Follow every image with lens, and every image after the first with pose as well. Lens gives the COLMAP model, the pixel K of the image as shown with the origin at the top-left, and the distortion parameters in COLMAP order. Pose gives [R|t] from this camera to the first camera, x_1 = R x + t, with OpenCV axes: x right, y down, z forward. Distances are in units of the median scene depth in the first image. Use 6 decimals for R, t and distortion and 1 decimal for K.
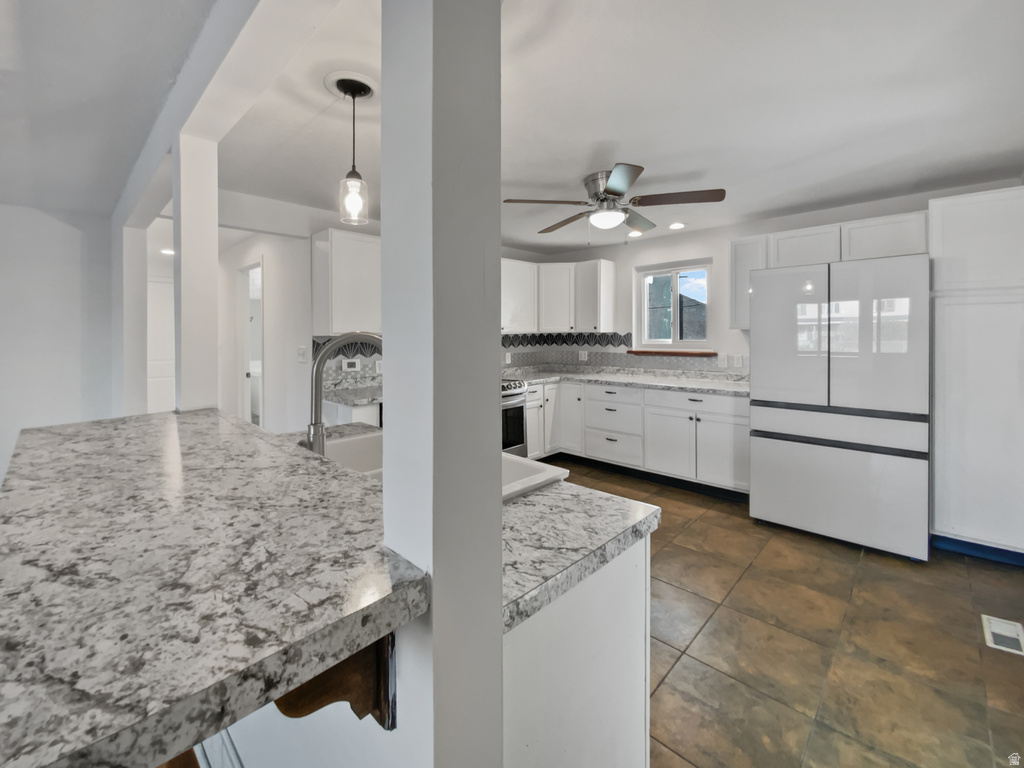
lens RADIAL K [[453.2, 0, 492.5], [0, 453.2, 328.4], [0, 0, 1]] dist [-0.003480, -0.000990]
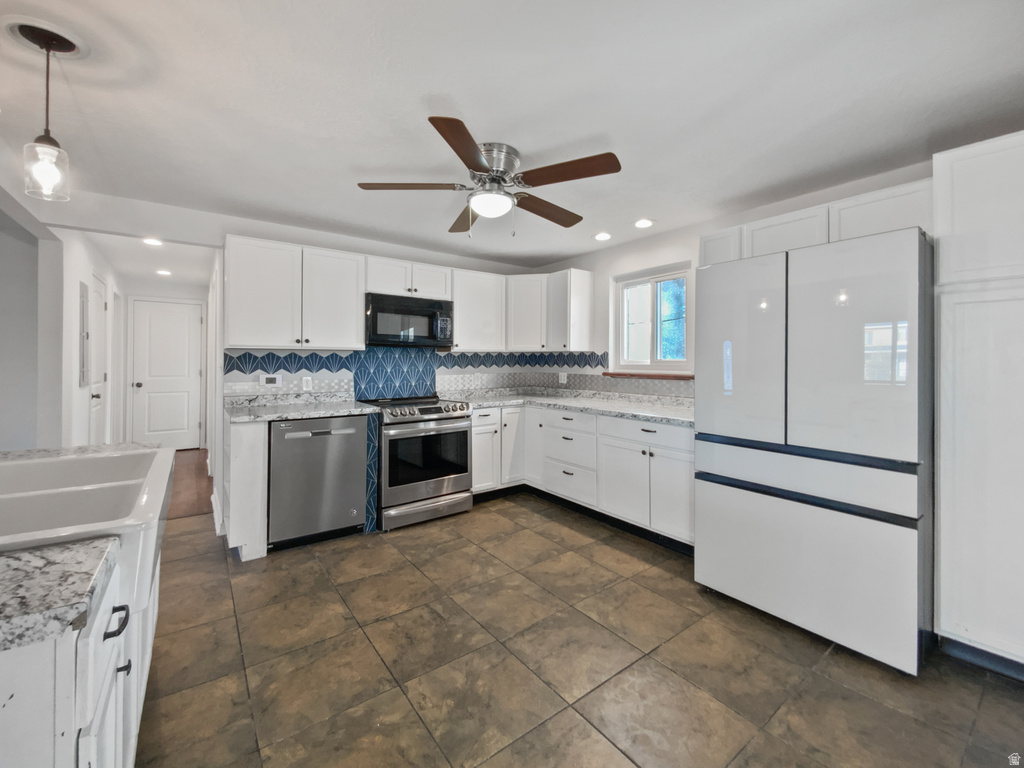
lens RADIAL K [[434.0, 0, 511.0], [0, 434.0, 354.8], [0, 0, 1]] dist [0.000245, -0.004449]
pose [[0.986446, 0.007803, -0.163898, 0.309628], [-0.008320, 0.999962, -0.002466, 0.022730], [0.163873, 0.003796, 0.986474, 0.168593]]
